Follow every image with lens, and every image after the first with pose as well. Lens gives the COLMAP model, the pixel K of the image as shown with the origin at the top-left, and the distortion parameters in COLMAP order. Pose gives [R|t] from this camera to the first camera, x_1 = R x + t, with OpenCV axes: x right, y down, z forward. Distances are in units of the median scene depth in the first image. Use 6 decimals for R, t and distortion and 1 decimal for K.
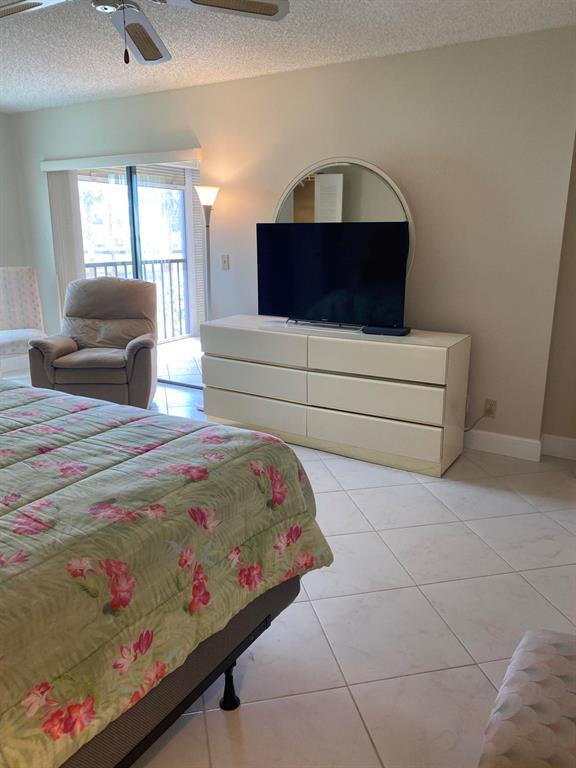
lens RADIAL K [[584.7, 0, 288.0], [0, 584.7, 384.0], [0, 0, 1]] dist [0.003662, -0.000653]
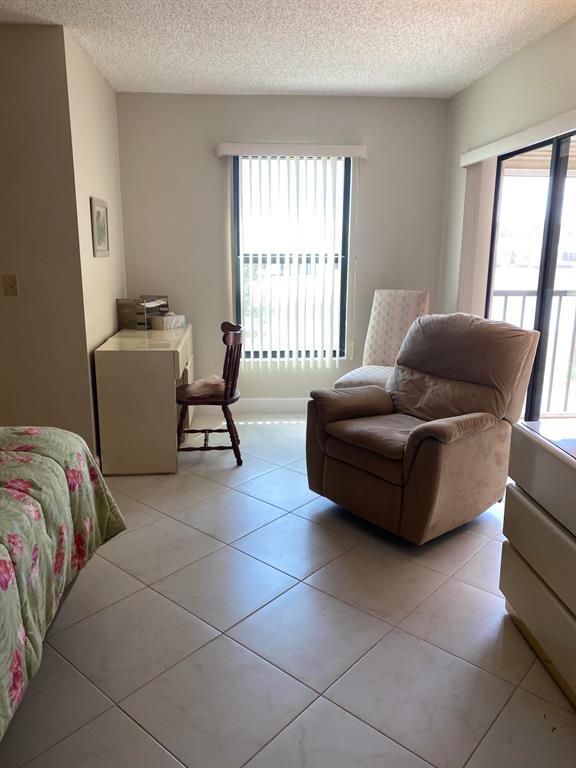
lens RADIAL K [[584.7, 0, 288.0], [0, 584.7, 384.0], [0, 0, 1]] dist [0.003662, -0.000653]
pose [[0.565893, 0.177374, -0.805173, 0.119736], [-0.208819, 0.975577, 0.068150, -0.112719], [0.797596, 0.129570, 0.589111, 0.488115]]
